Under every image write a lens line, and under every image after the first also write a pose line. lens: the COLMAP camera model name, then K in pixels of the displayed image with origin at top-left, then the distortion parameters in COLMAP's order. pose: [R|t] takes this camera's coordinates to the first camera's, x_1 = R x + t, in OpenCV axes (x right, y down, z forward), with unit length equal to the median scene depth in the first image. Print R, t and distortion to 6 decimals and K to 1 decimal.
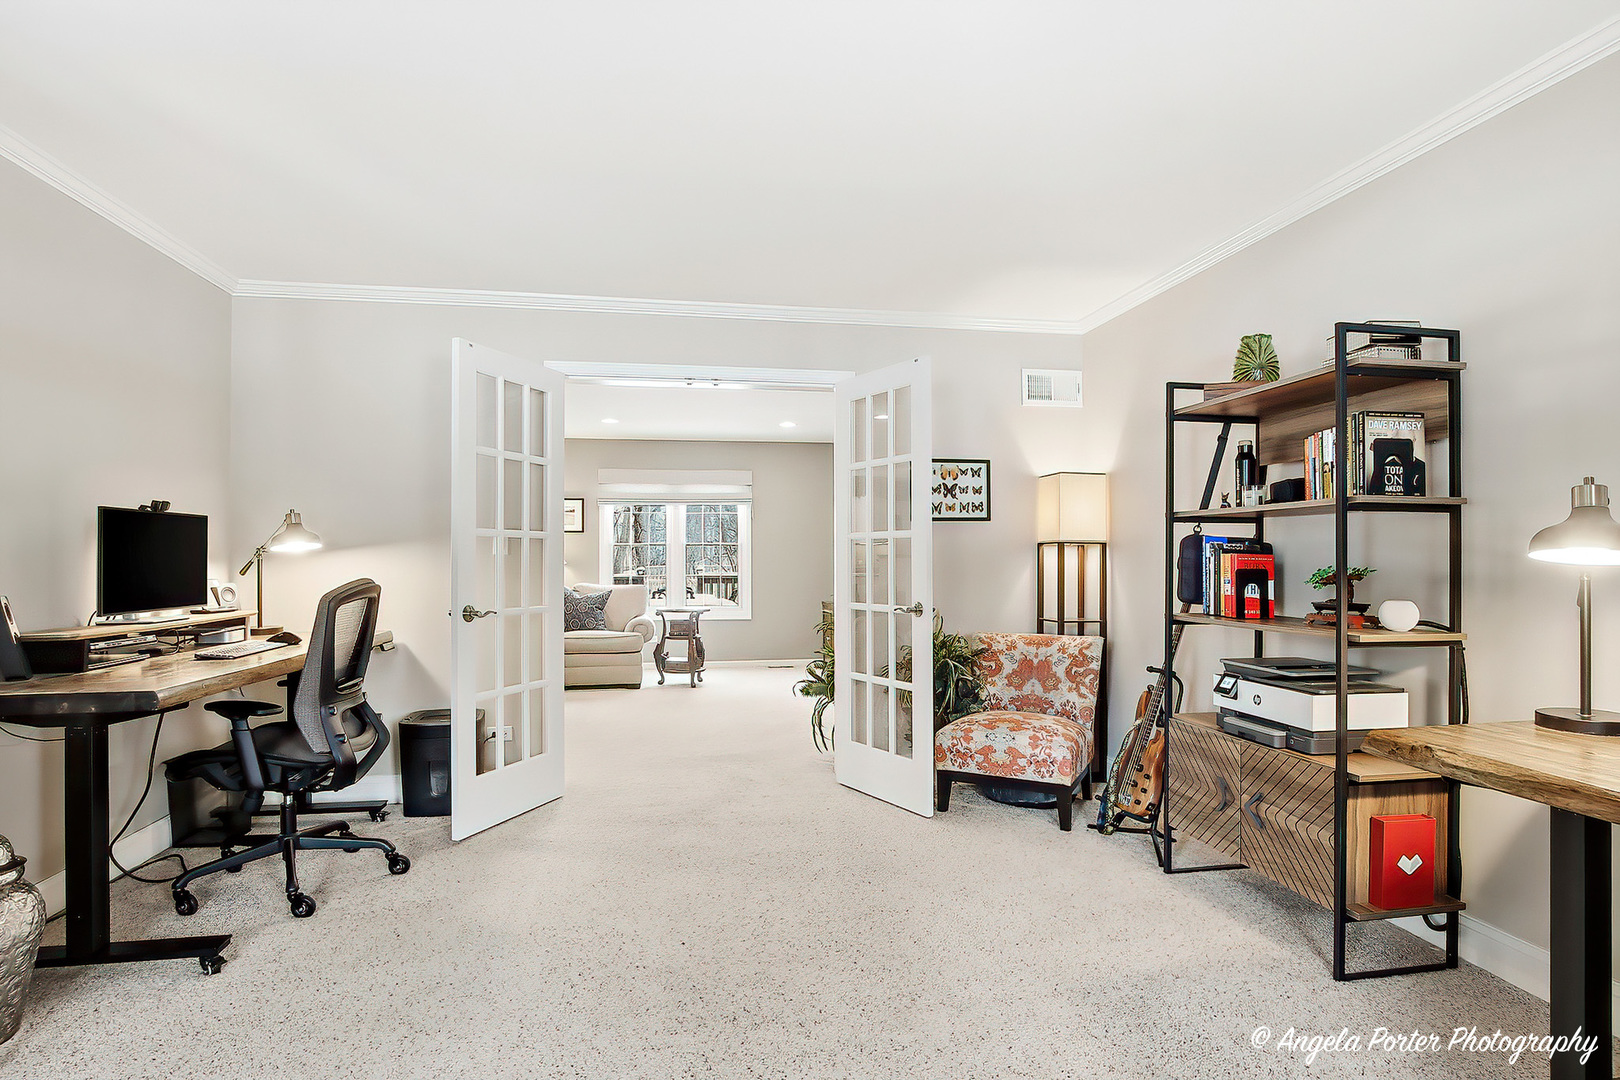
lens RADIAL K [[859.7, 0, 814.0], [0, 859.7, 546.8], [0, 0, 1]] dist [-0.022019, 0.000393]
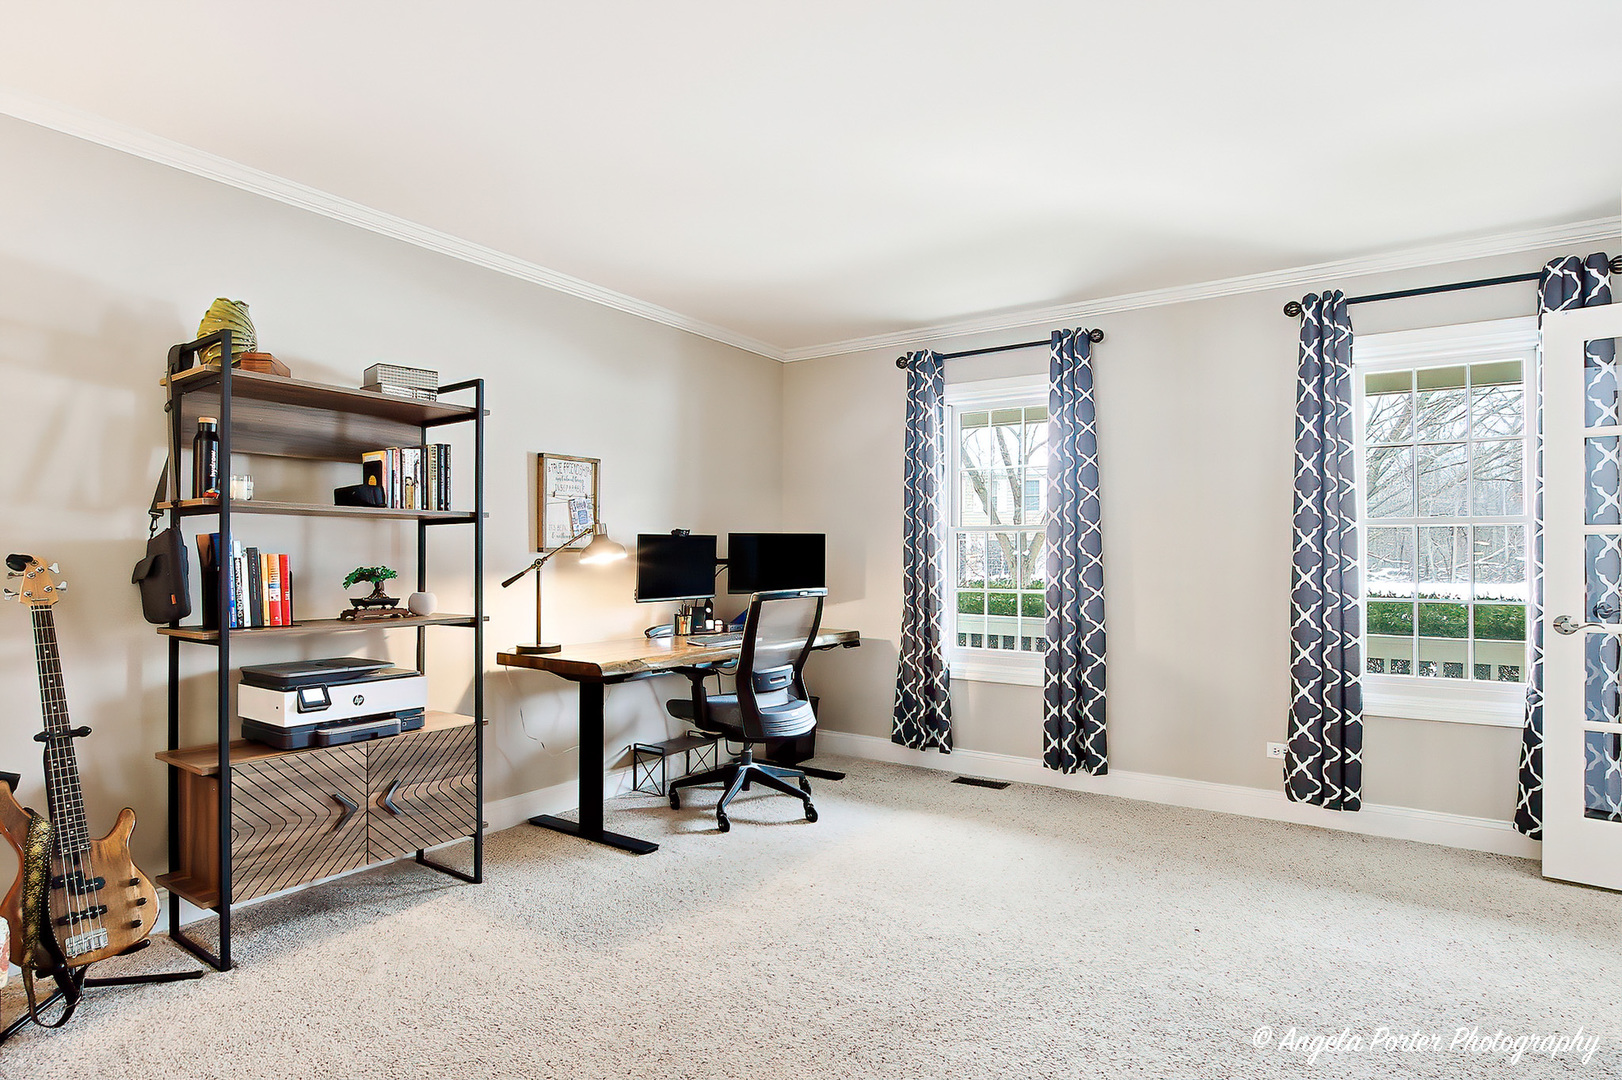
lens RADIAL K [[860.7, 0, 815.0], [0, 860.7, 546.8], [0, 0, 1]] dist [-0.022019, 0.000393]
pose [[-0.713865, 0.002445, 0.700280, -0.566222], [-0.011363, 0.999822, -0.015074, 0.008456], [-0.700192, -0.018718, -0.713710, 1.342343]]
